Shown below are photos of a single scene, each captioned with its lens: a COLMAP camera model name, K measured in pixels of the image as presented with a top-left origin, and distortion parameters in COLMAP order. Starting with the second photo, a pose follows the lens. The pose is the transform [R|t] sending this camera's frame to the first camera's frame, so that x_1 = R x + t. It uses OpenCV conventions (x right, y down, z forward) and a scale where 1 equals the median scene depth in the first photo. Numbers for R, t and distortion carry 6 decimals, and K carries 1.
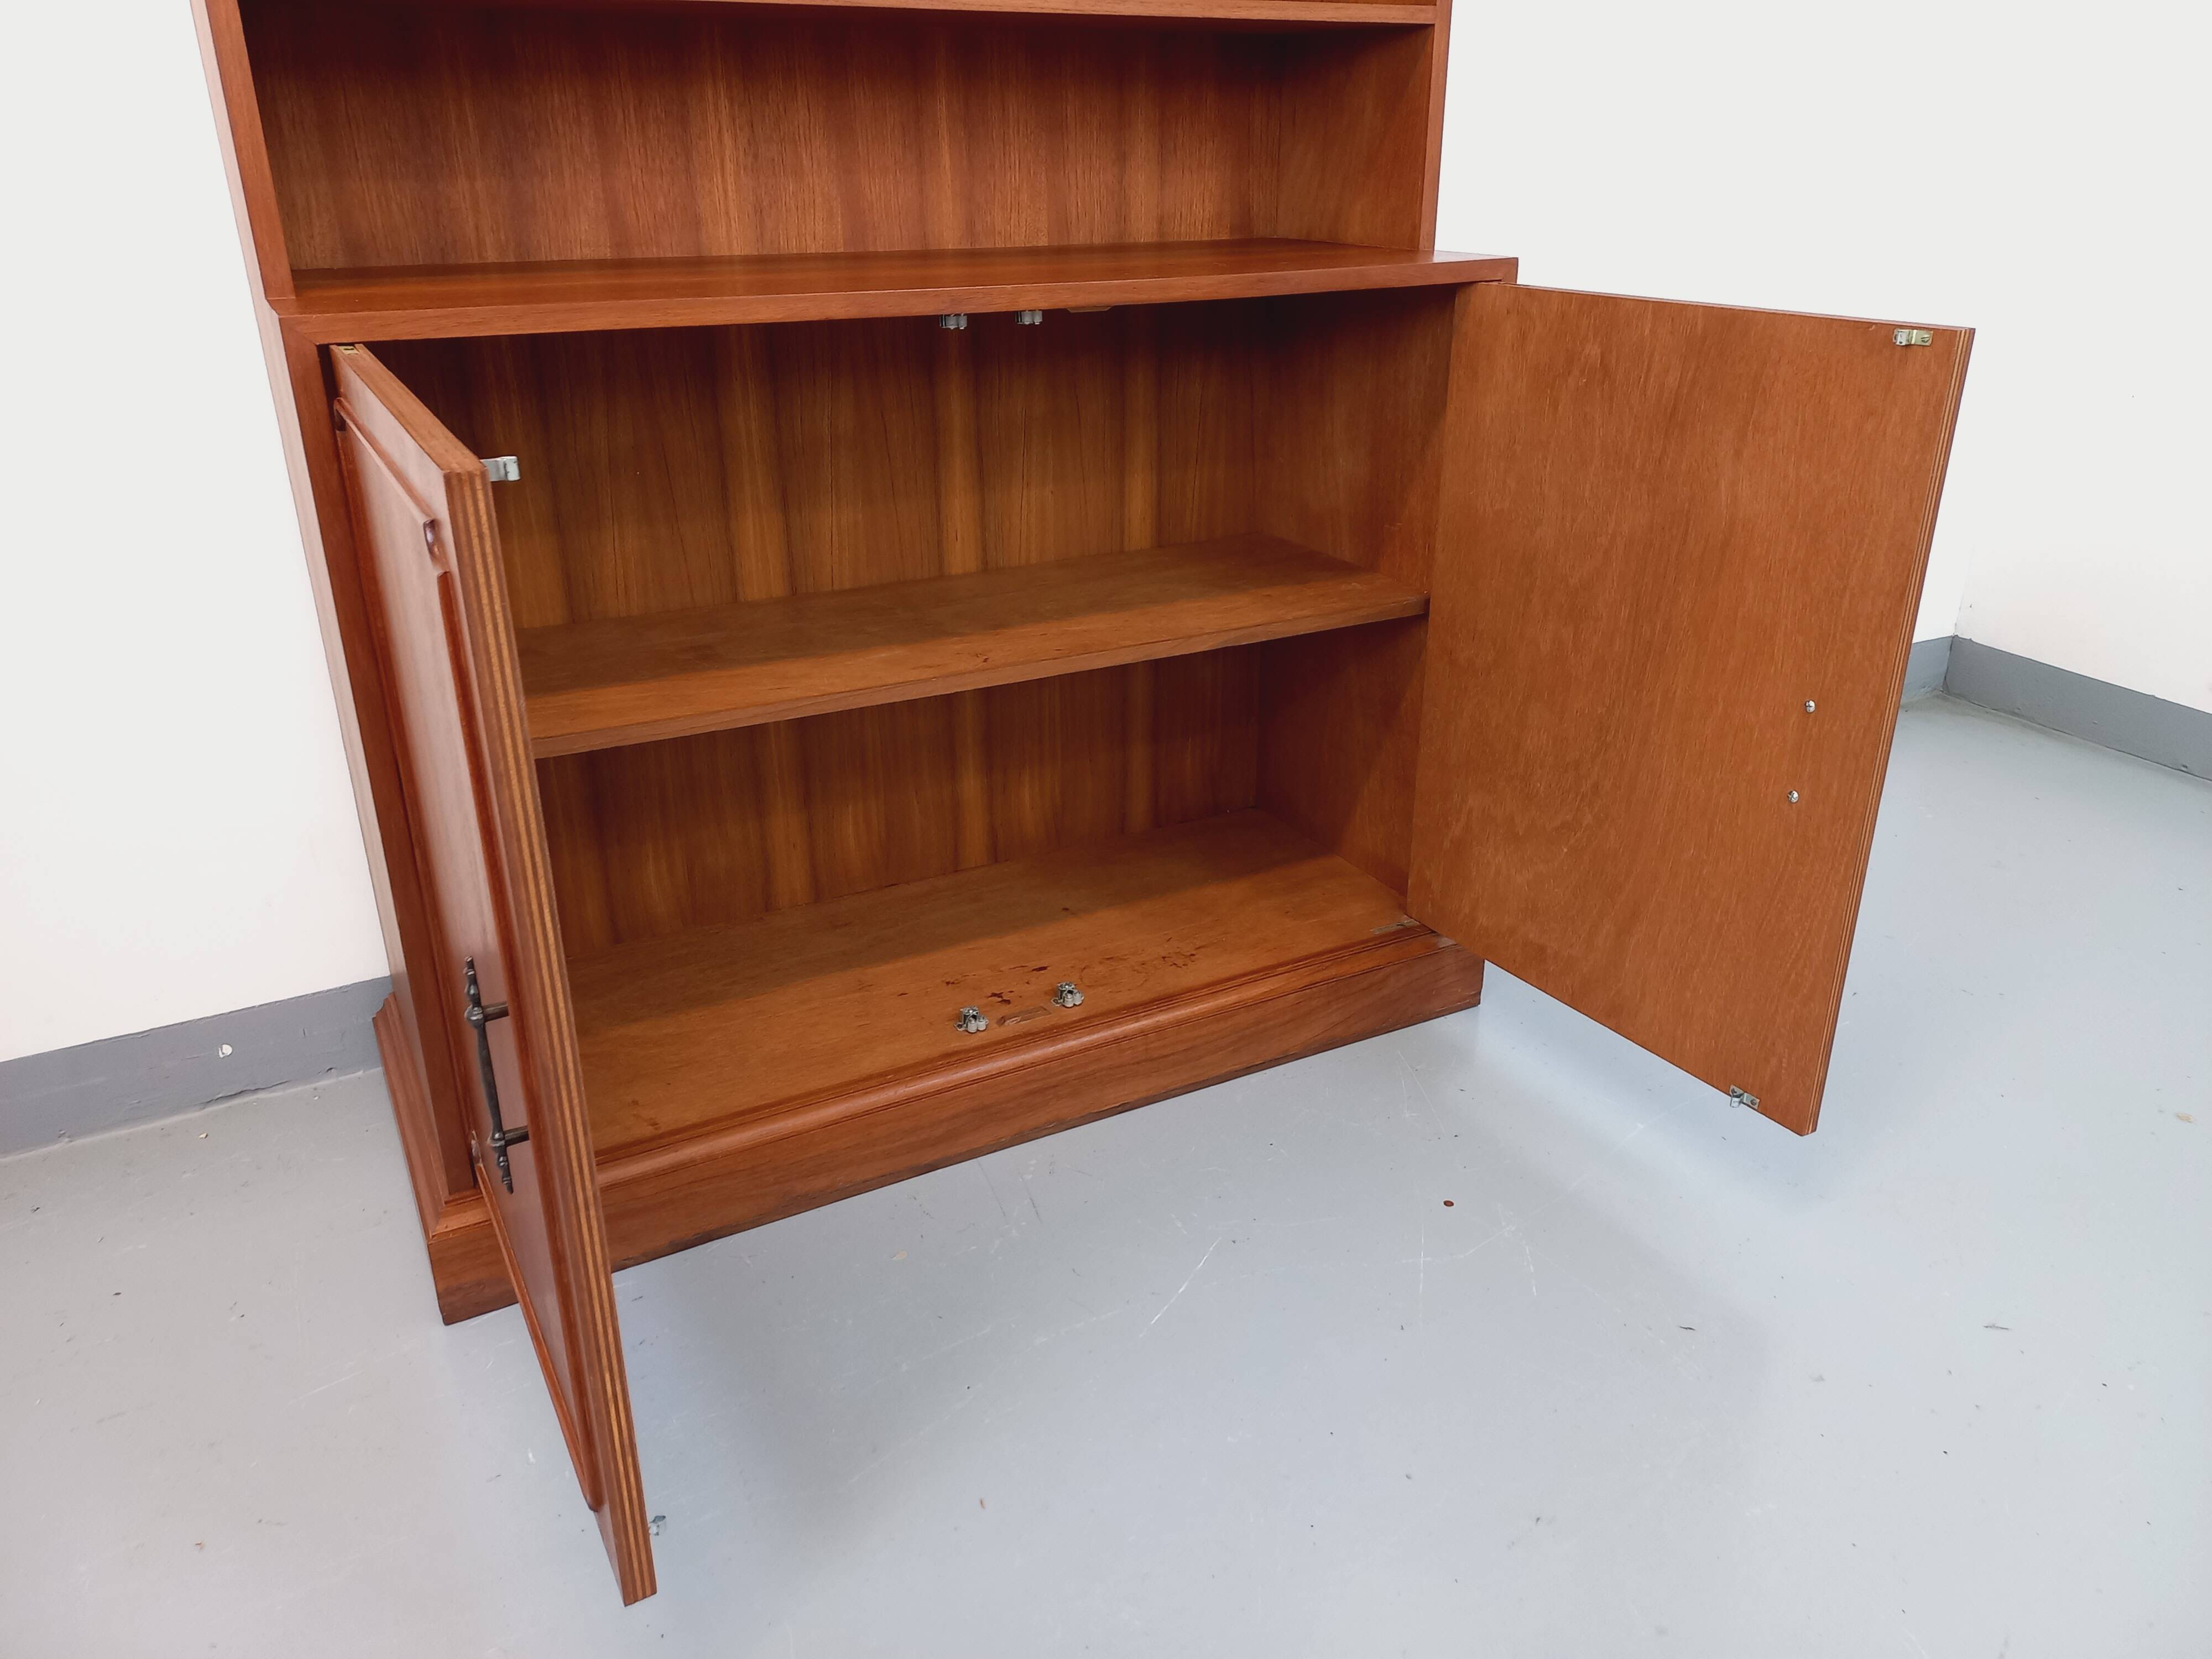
lens RADIAL K [[1605.6, 0, 1111.3], [0, 1605.6, 812.9], [0, 0, 1]] dist [0.125594, -0.197707]
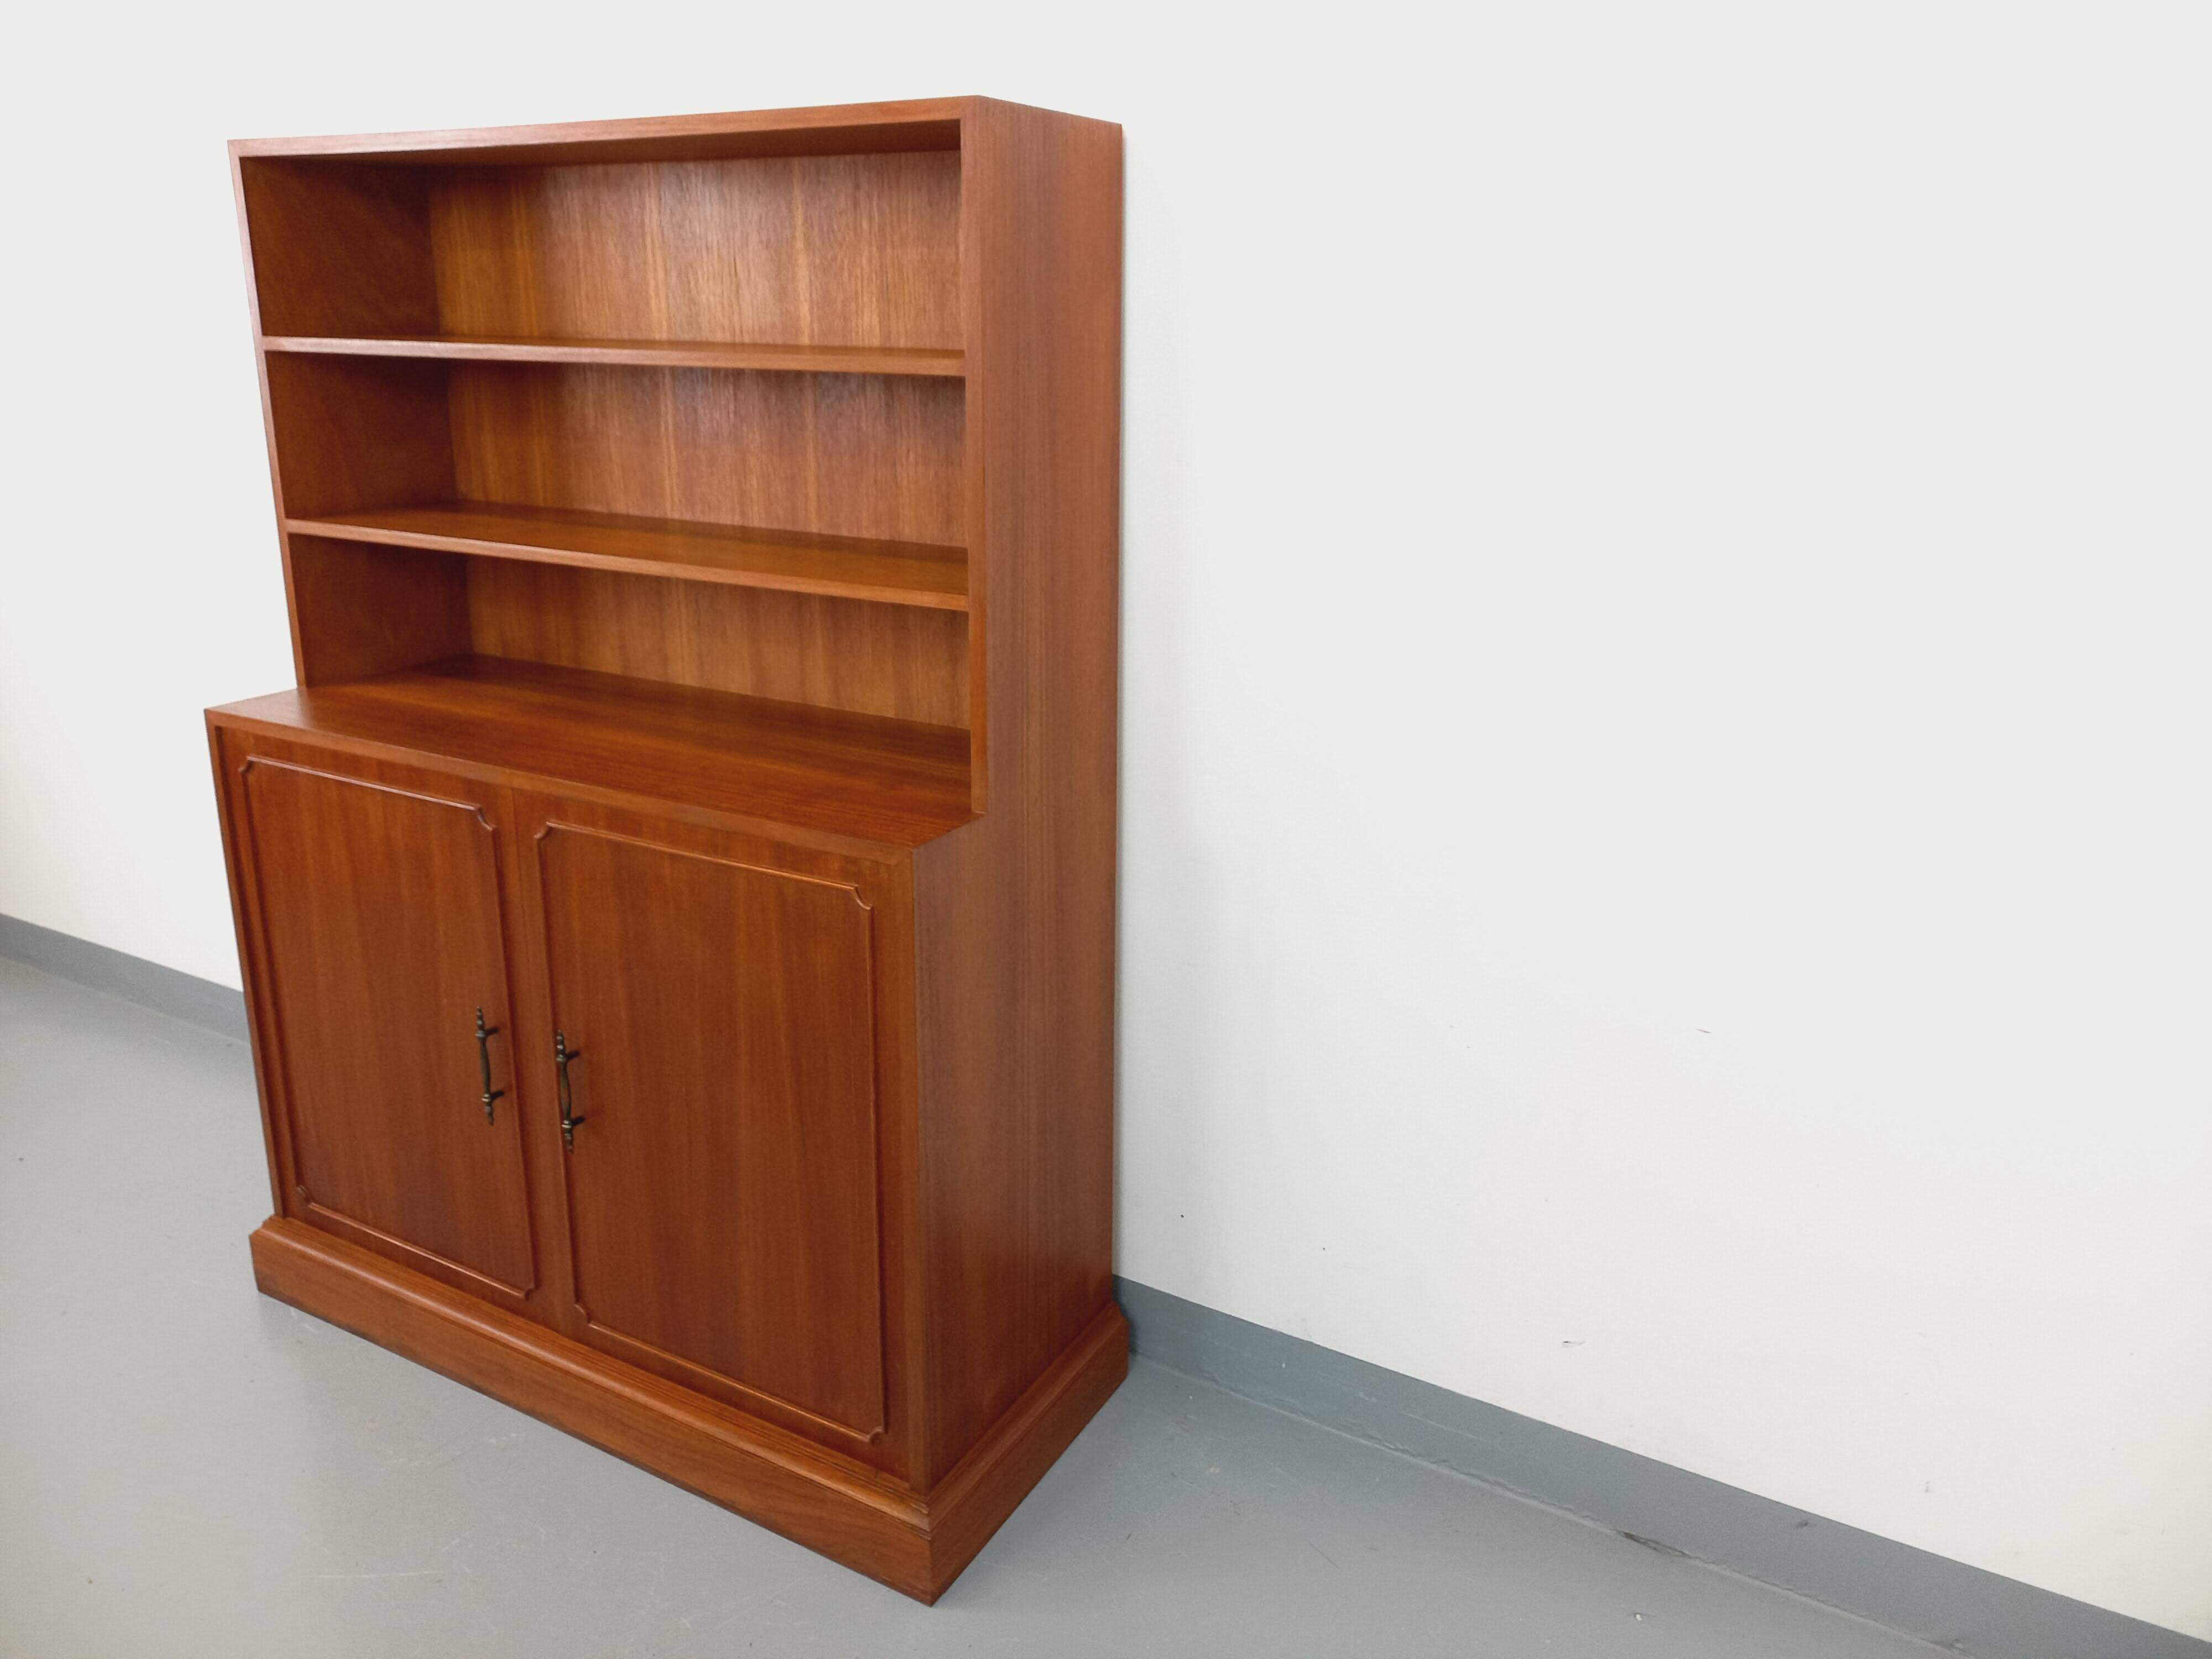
lens RADIAL K [[1620.3, 0, 1106.6], [0, 1620.3, 726.9], [0, 0, 1]] dist [0.117979, -0.209052]
pose [[0.529745, 0.221280, -0.818783, 1.073777], [-0.334263, 0.941704, 0.038235, -0.476640], [0.779511, 0.253434, 0.572829, 0.500632]]
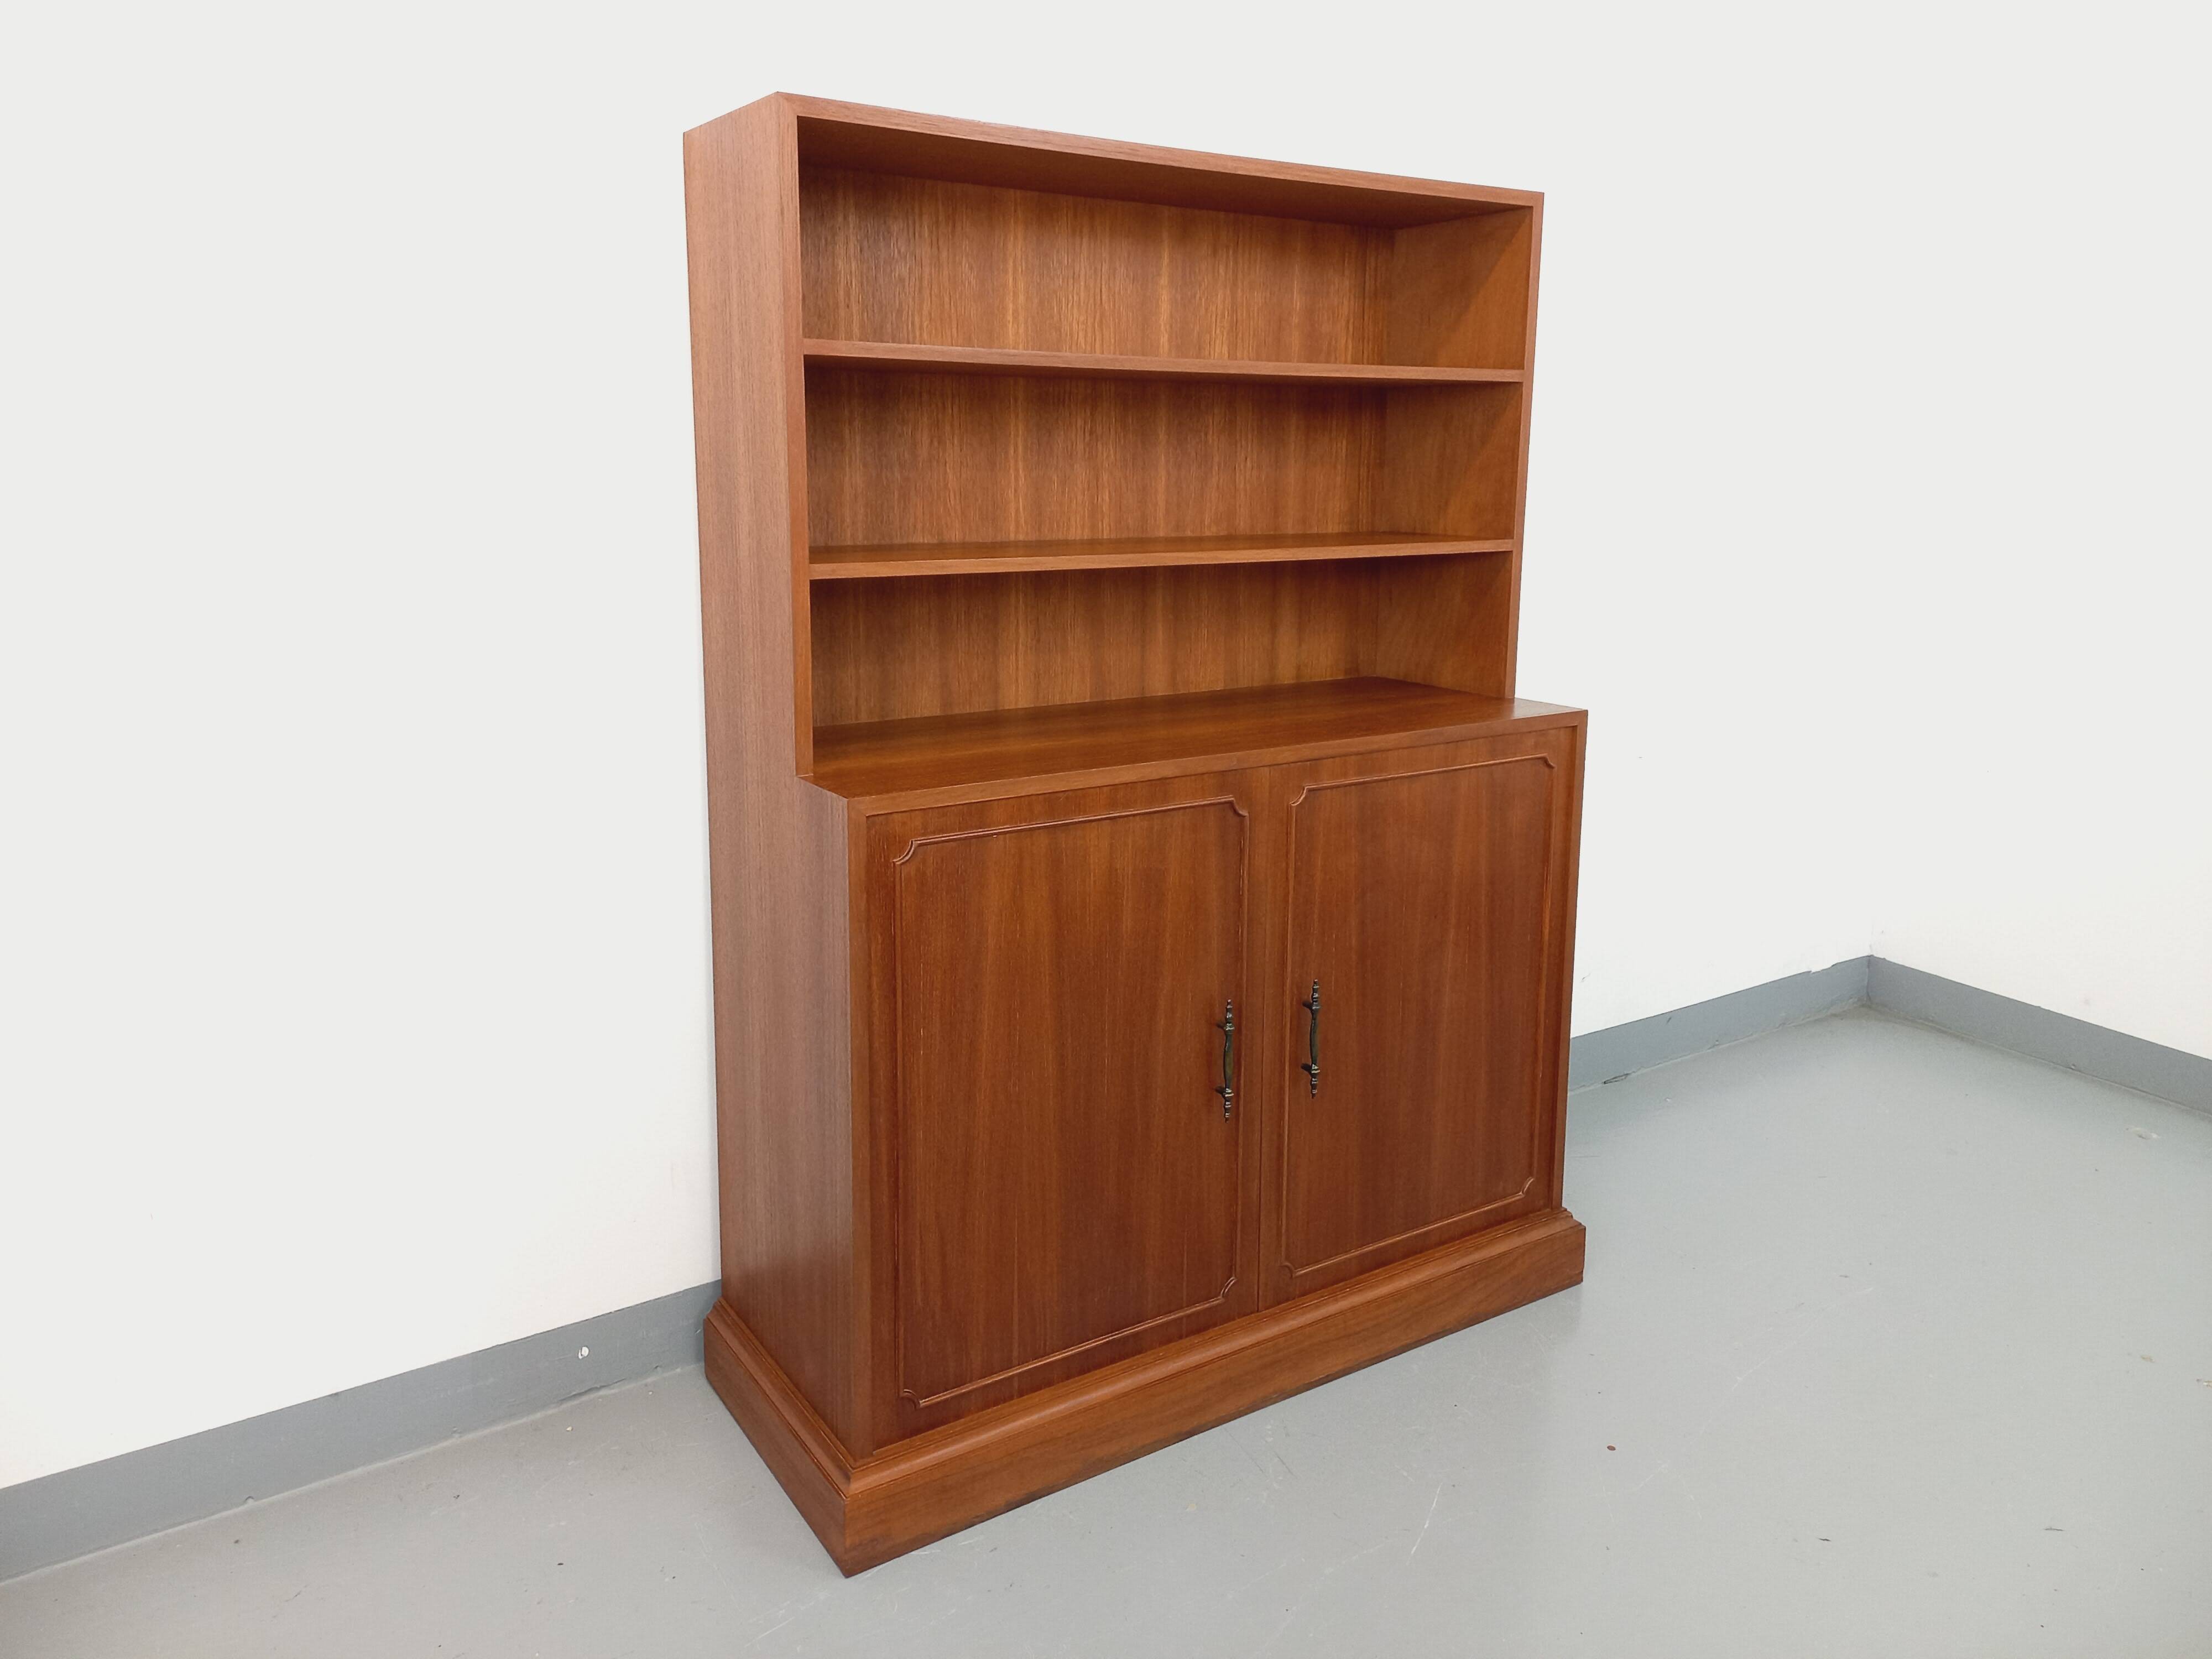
lens RADIAL K [[1603.8, 0, 1100.7], [0, 1603.8, 727.7], [0, 0, 1]] dist [0.117508, -0.199010]
pose [[0.996487, -0.002892, 0.083698, -0.274169], [0.021531, 0.974657, -0.222665, -0.026851], [-0.080933, 0.223685, 0.971295, -0.298589]]
